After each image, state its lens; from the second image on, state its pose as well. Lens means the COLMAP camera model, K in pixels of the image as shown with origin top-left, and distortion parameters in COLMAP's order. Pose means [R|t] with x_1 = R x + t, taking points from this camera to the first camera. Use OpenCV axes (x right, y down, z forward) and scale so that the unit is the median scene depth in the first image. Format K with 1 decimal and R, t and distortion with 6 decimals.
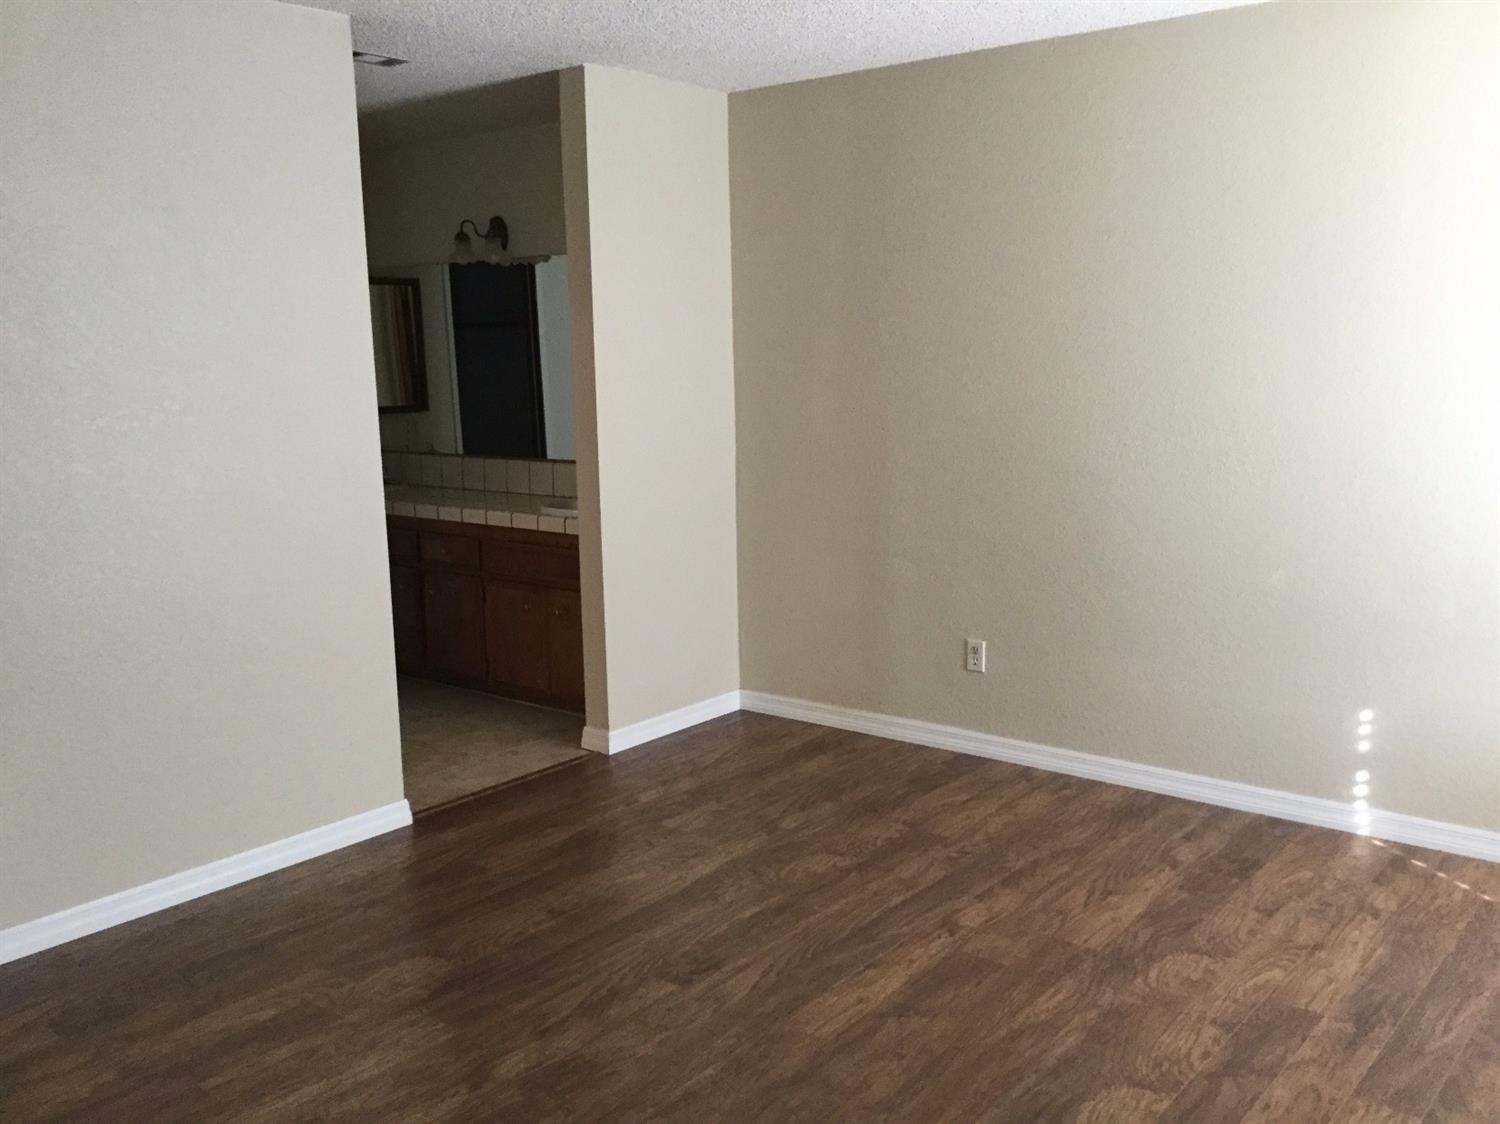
lens RADIAL K [[1353.1, 0, 742.6], [0, 1353.1, 559.4], [0, 0, 1]] dist [0.106473, -0.187634]
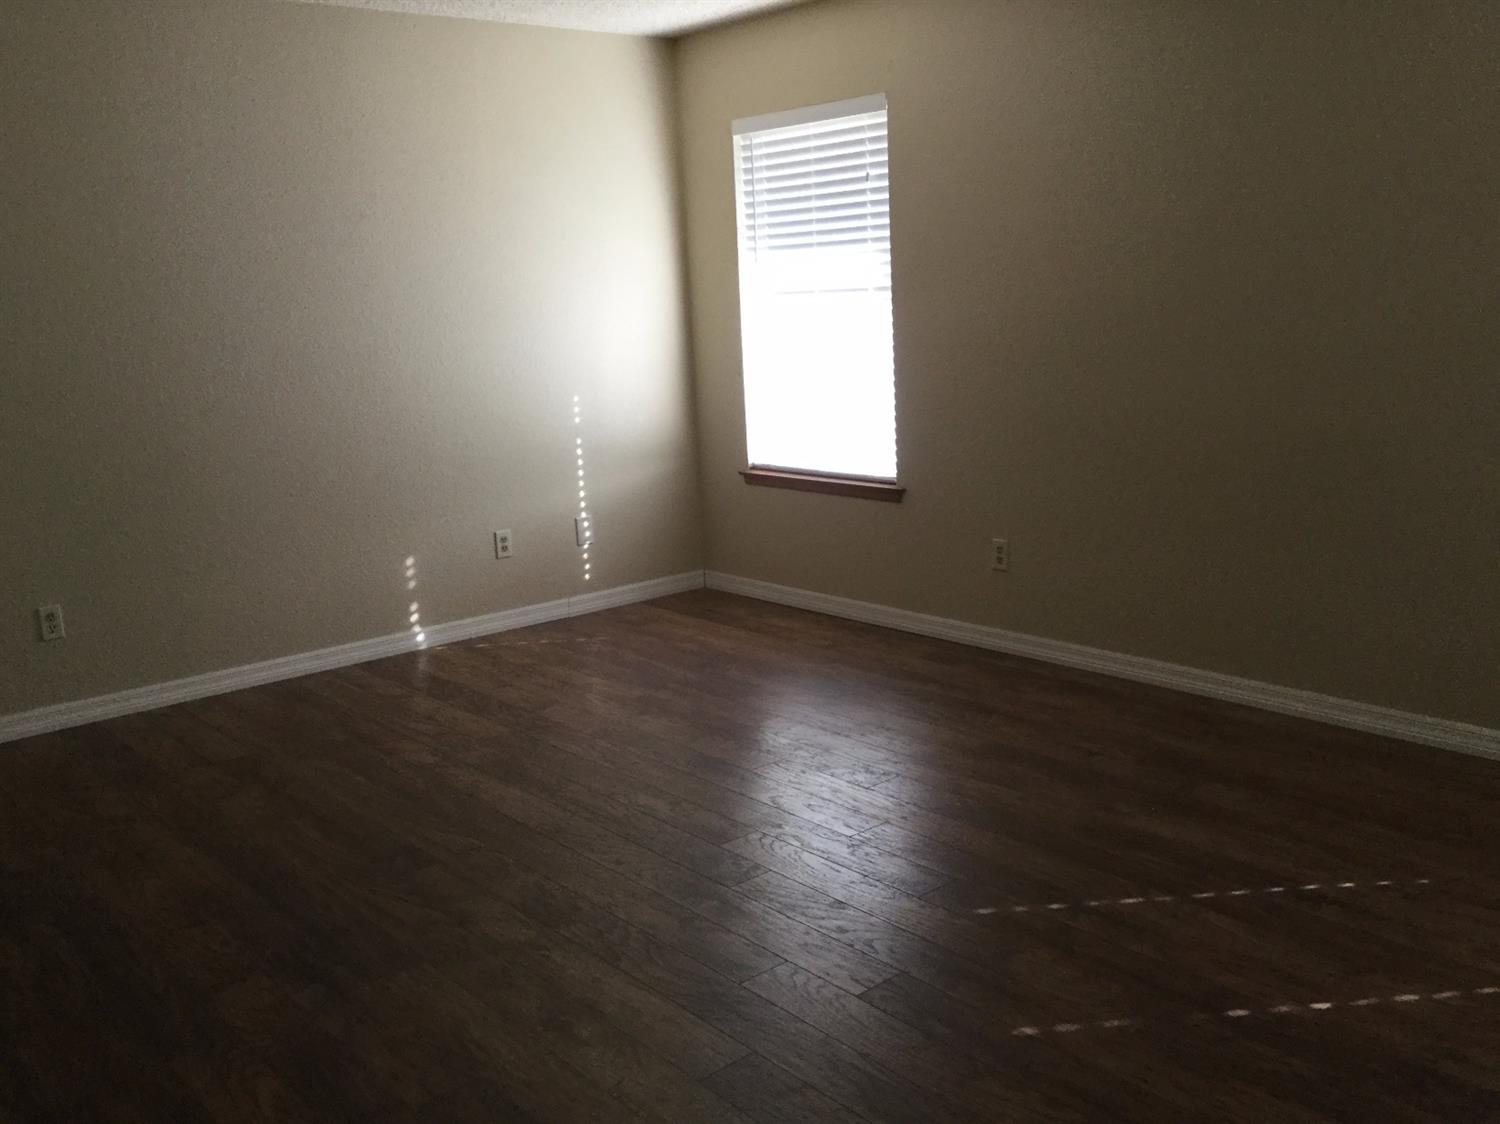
lens RADIAL K [[1353.1, 0, 742.6], [0, 1353.1, 559.4], [0, 0, 1]] dist [0.106473, -0.187634]
pose [[0.182964, -0.181181, 0.966280, -0.771646], [0.198116, 0.969503, 0.144272, -0.016078], [-0.962951, 0.165039, 0.213279, 0.397778]]
